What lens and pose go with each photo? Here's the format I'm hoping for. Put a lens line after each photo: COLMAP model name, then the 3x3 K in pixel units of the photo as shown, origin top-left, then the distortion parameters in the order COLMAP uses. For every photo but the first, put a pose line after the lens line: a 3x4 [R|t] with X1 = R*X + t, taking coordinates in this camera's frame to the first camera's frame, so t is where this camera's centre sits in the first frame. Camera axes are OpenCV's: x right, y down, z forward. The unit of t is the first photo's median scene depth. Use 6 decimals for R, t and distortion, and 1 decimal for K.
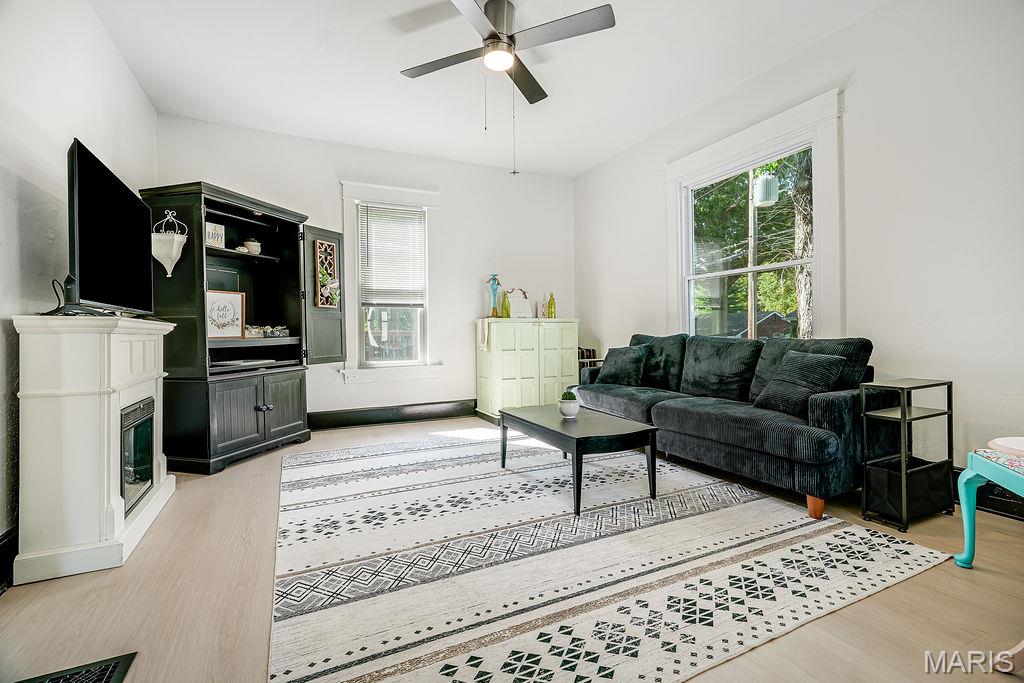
lens RADIAL K [[460.8, 0, 510.6], [0, 460.8, 337.4], [0, 0, 1]] dist [-0.011496, 0.008013]
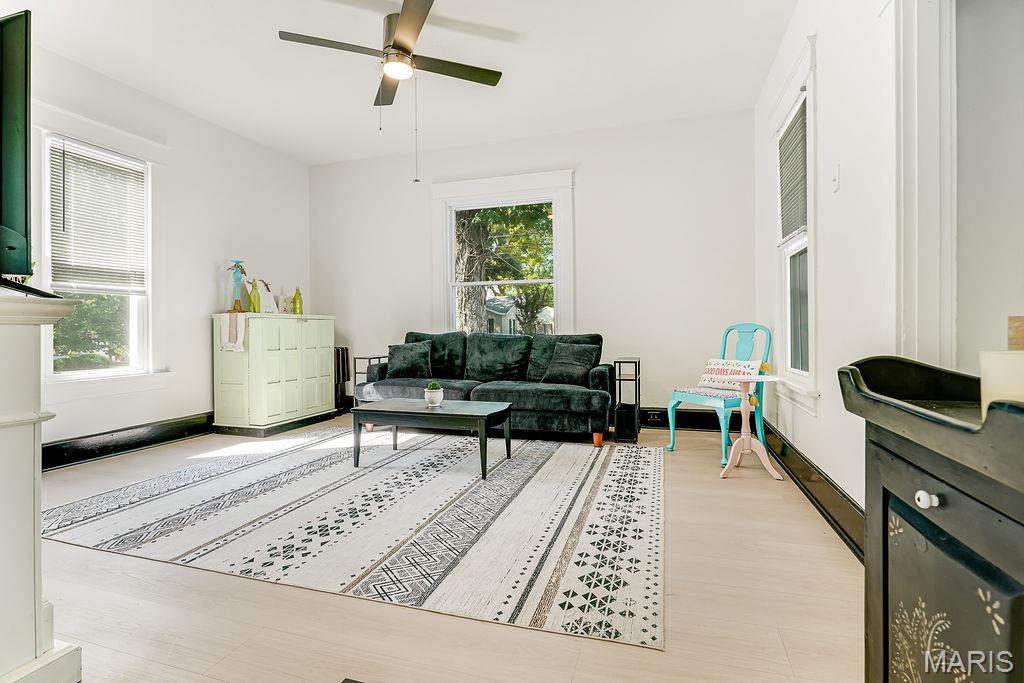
lens RADIAL K [[492.0, 0, 510.1], [0, 492.0, 337.7], [0, 0, 1]] dist [-0.022350, 0.001364]
pose [[0.678793, -0.005867, 0.734306, -0.738810], [0.005320, 0.999981, 0.003072, 0.007637], [-0.734310, 0.001822, 0.678812, 0.065157]]
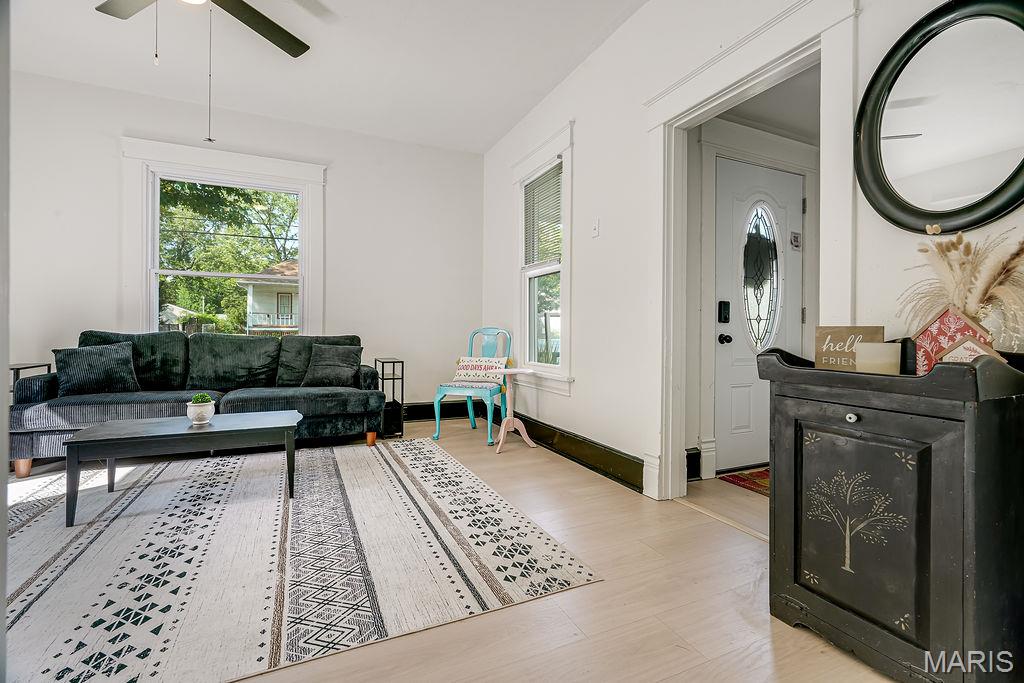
lens RADIAL K [[460.8, 0, 510.6], [0, 460.8, 337.4], [0, 0, 1]] dist [-0.011496, 0.008013]
pose [[0.007132, 0.001941, 0.999973, -0.899921], [0.000829, 0.999998, -0.001947, 0.012281], [-0.999974, 0.000843, 0.007131, 0.466312]]
